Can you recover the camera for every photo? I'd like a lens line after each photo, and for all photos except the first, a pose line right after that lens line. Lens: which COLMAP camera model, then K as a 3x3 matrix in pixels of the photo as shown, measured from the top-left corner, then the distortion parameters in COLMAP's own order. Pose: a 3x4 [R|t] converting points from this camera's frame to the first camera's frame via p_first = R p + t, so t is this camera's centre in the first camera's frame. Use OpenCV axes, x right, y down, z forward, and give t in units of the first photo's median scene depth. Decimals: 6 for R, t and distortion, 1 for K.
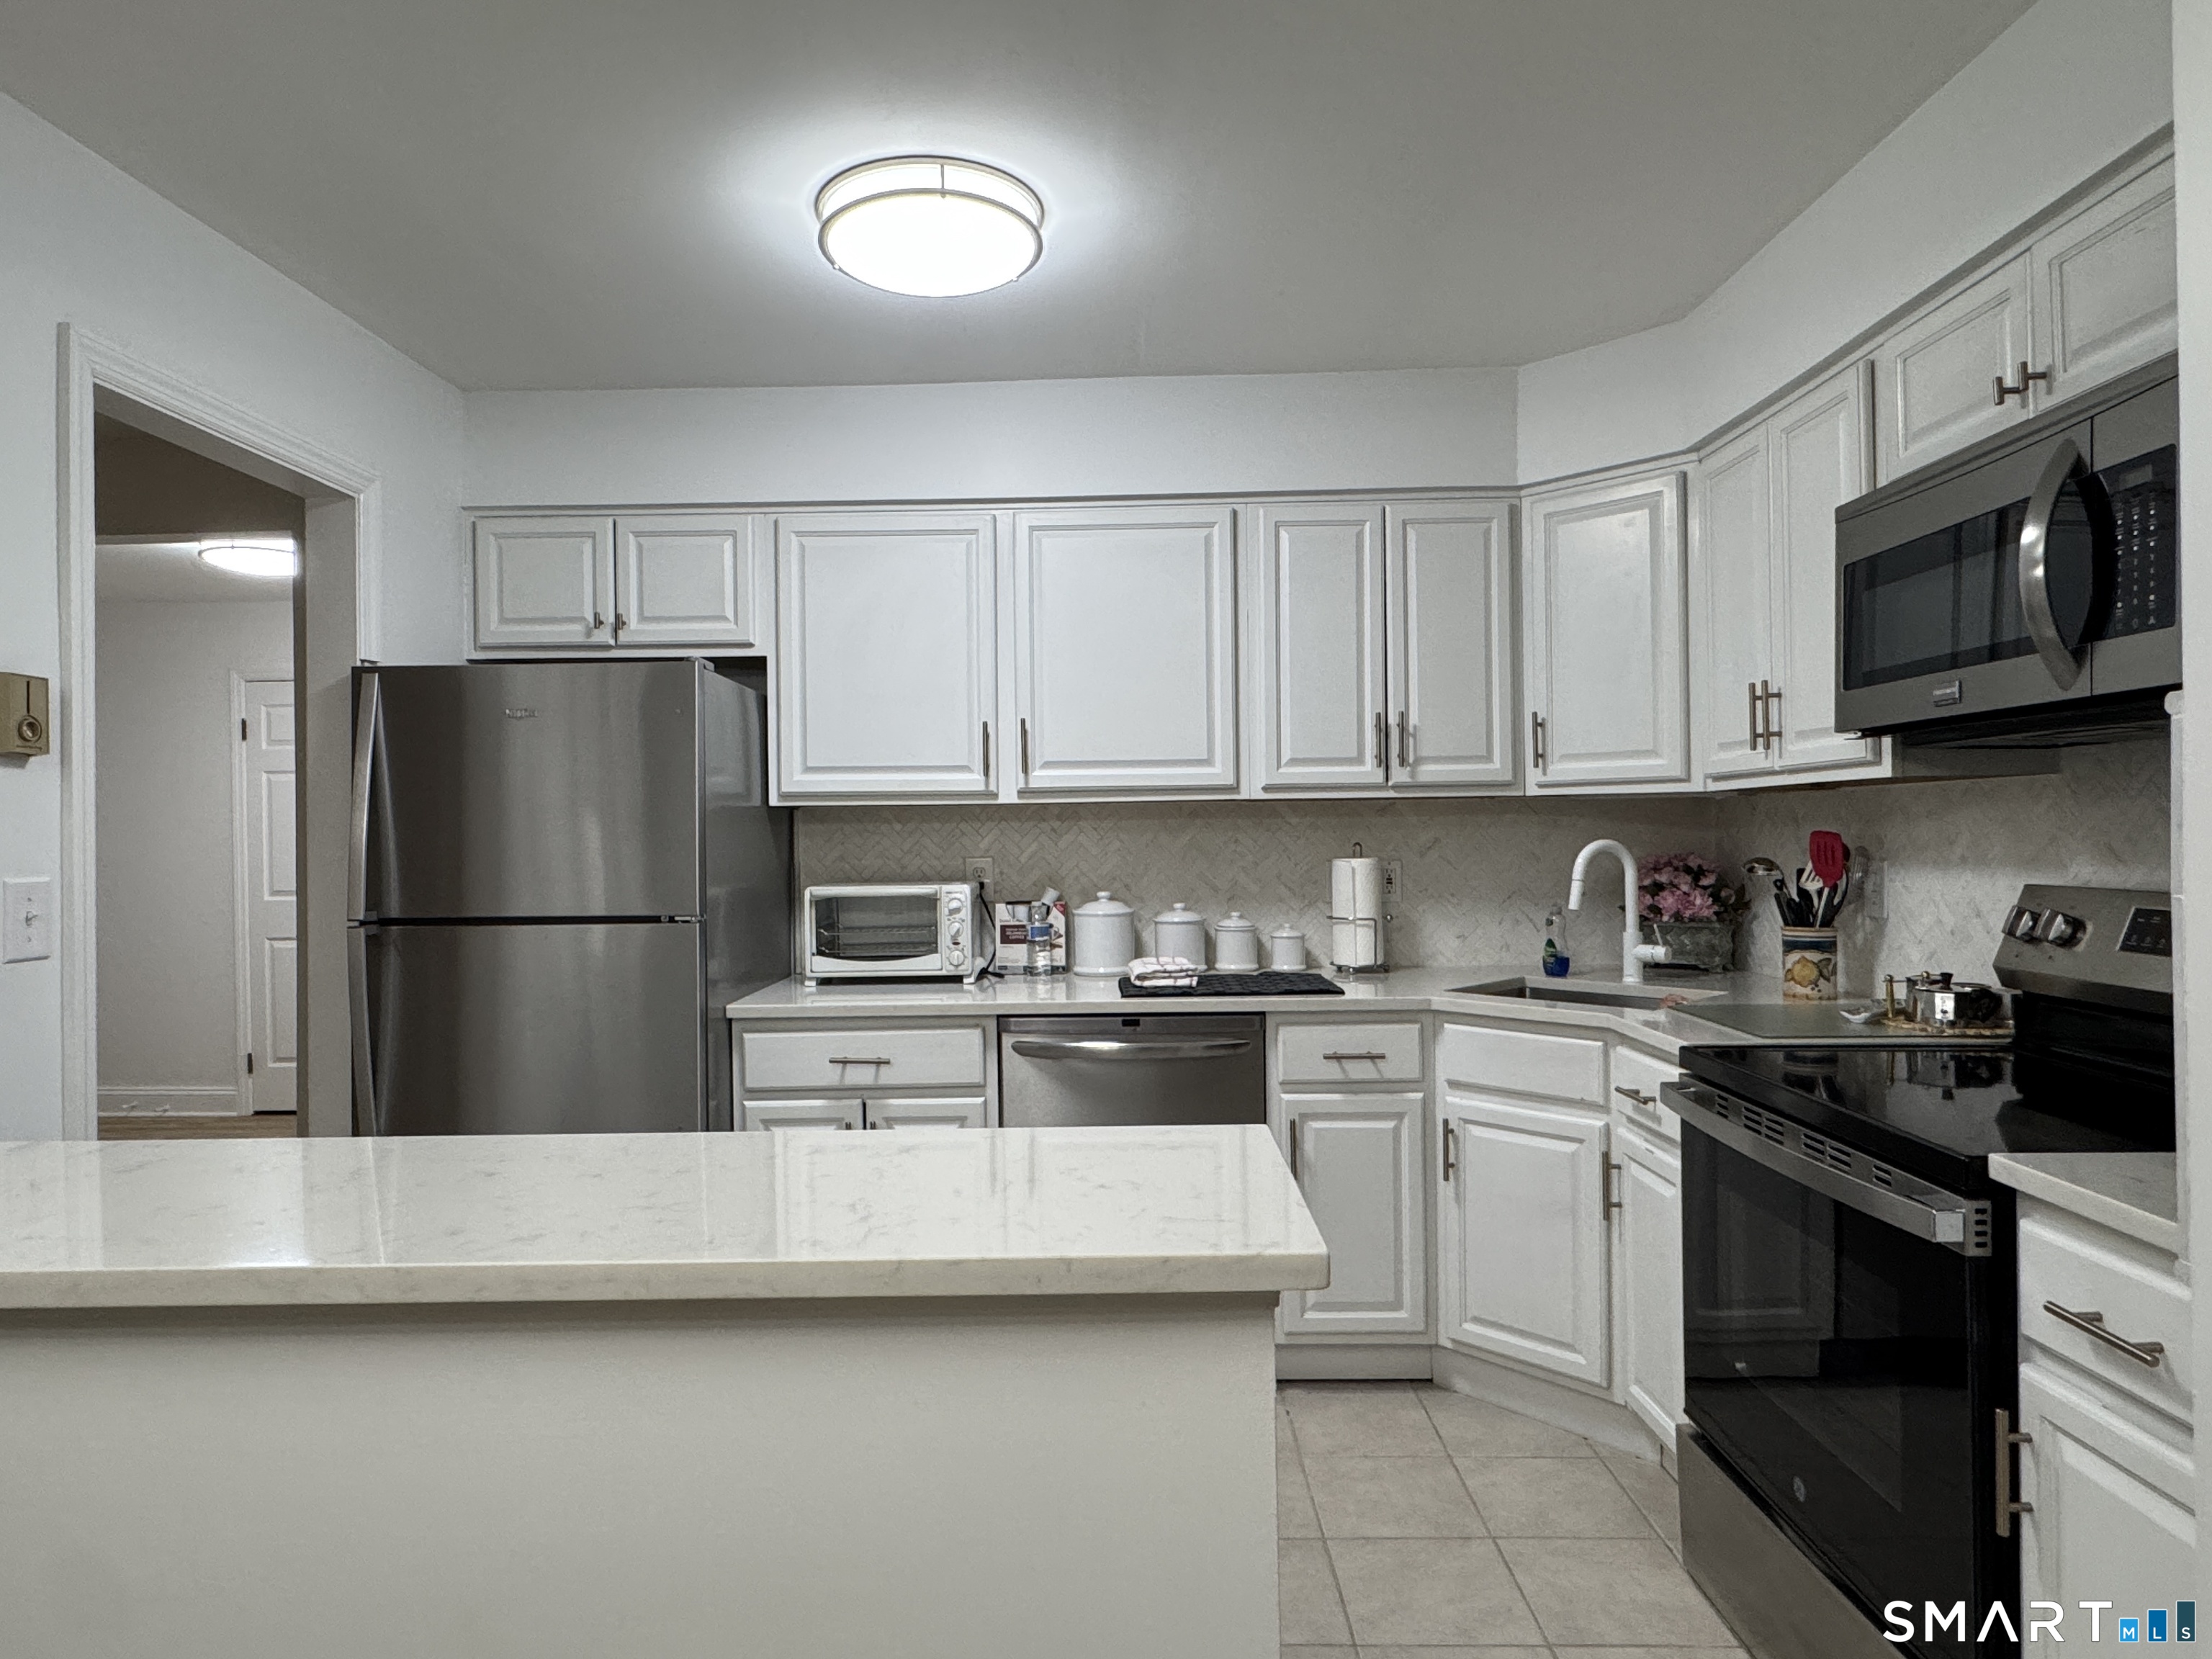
lens RADIAL K [[1269.9, 0, 1092.6], [0, 1269.9, 832.6], [0, 0, 1]] dist [-0.012224, 0.004144]
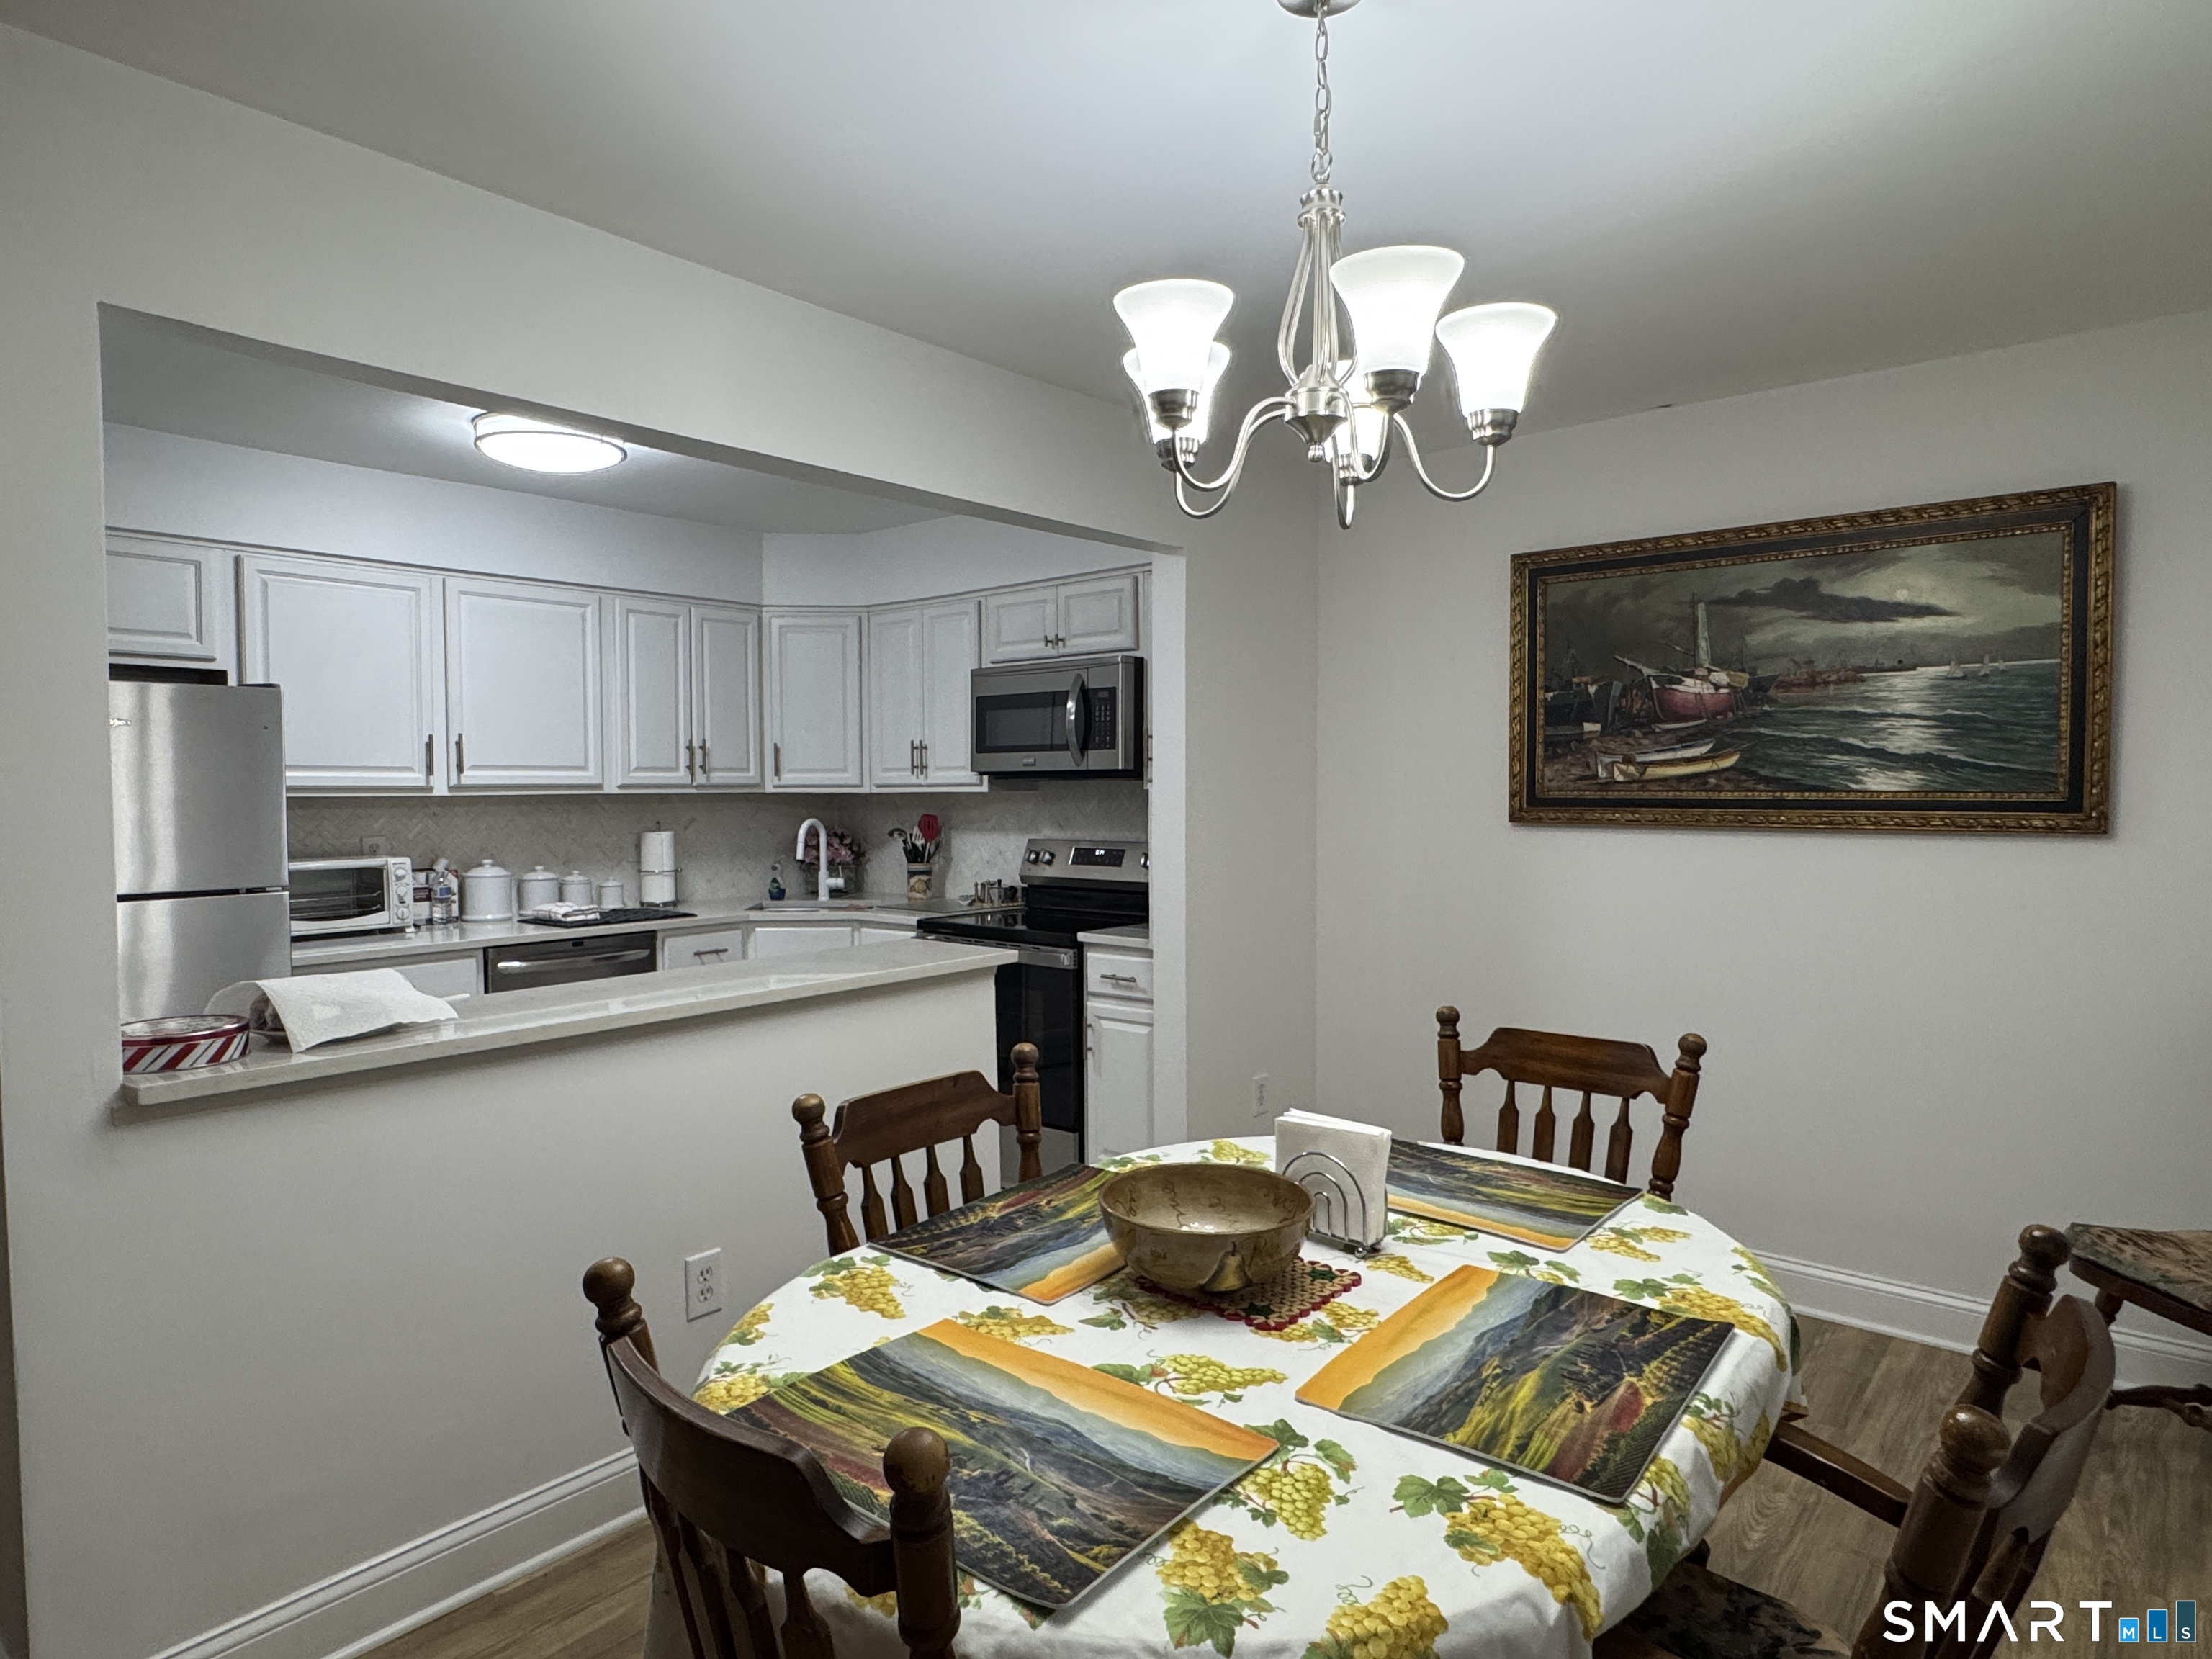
lens RADIAL K [[1269.9, 0, 1092.7], [0, 1269.9, 838.9], [0, 0, 1]] dist [-0.012224, 0.004144]
pose [[0.631848, -0.022364, 0.774770, -0.737550], [-0.003489, 0.999491, 0.031696, -0.024545], [-0.775085, -0.022730, 0.631448, -0.416123]]
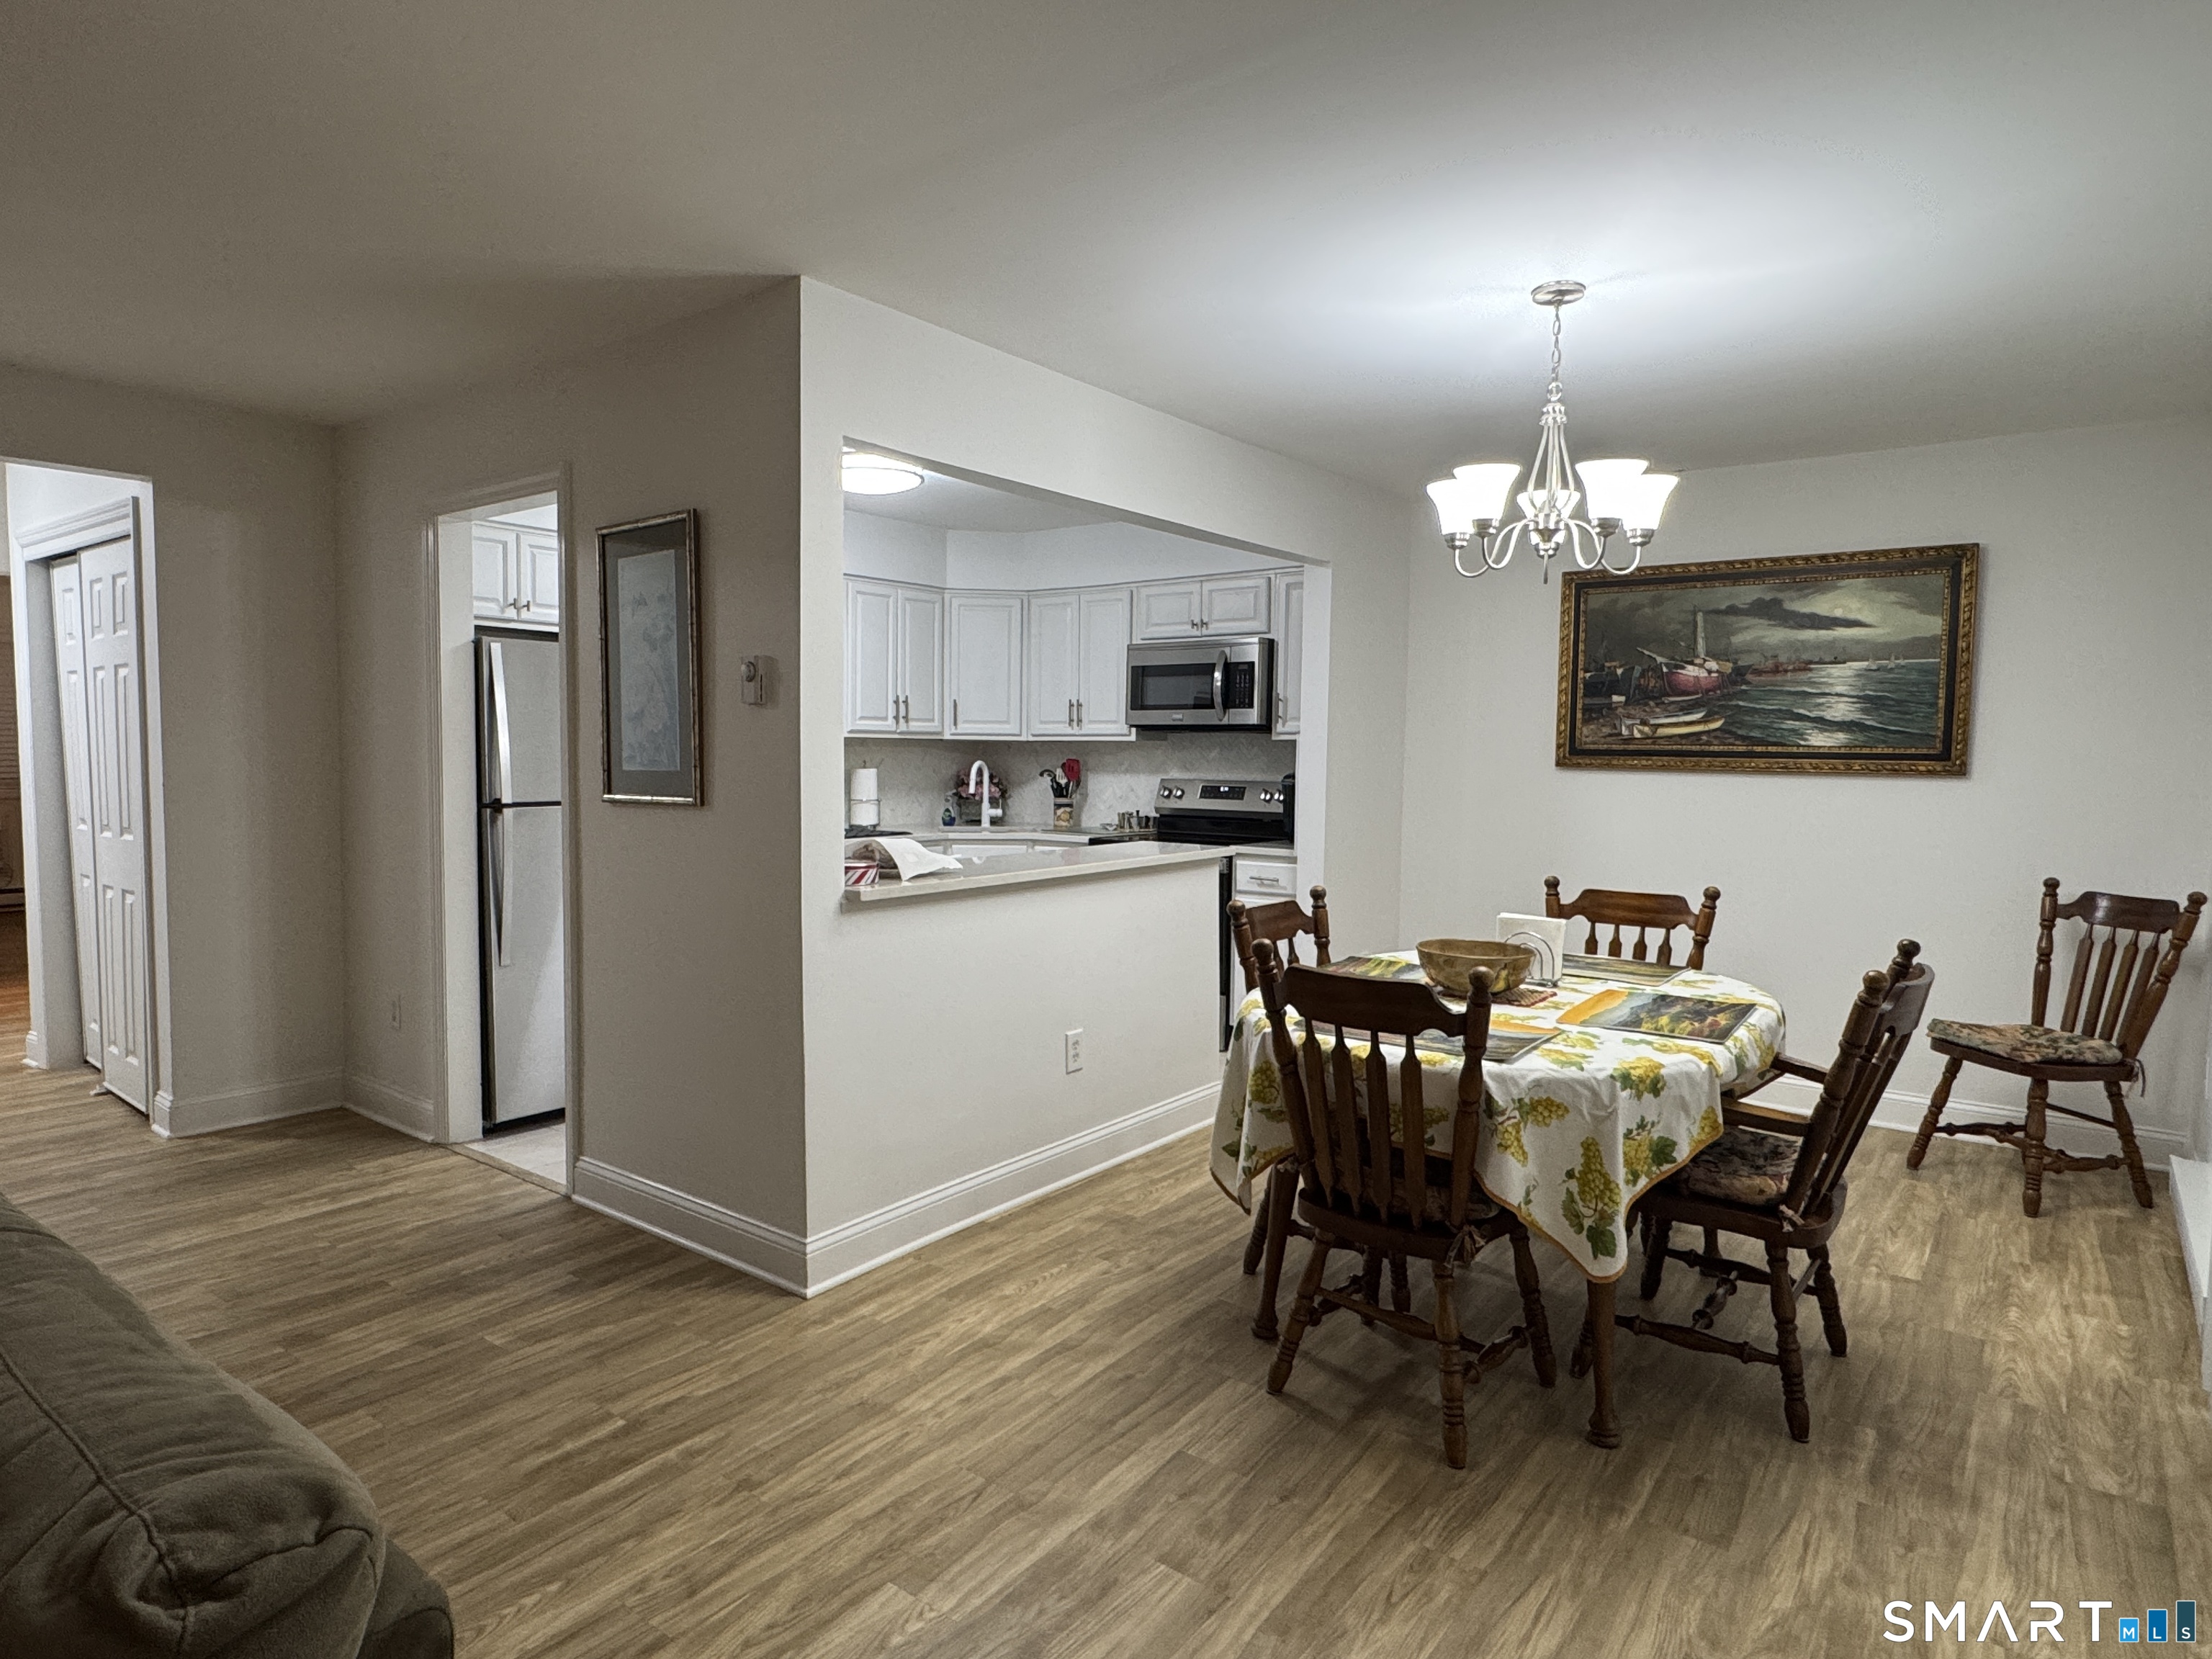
lens RADIAL K [[1269.9, 0, 1090.4], [0, 1269.9, 843.3], [0, 0, 1]] dist [-0.012224, 0.004144]
pose [[0.591108, -0.040234, 0.805588, -1.301169], [-0.018815, 0.997796, 0.063639, 0.004697], [-0.806373, -0.052774, 0.589048, -0.458075]]
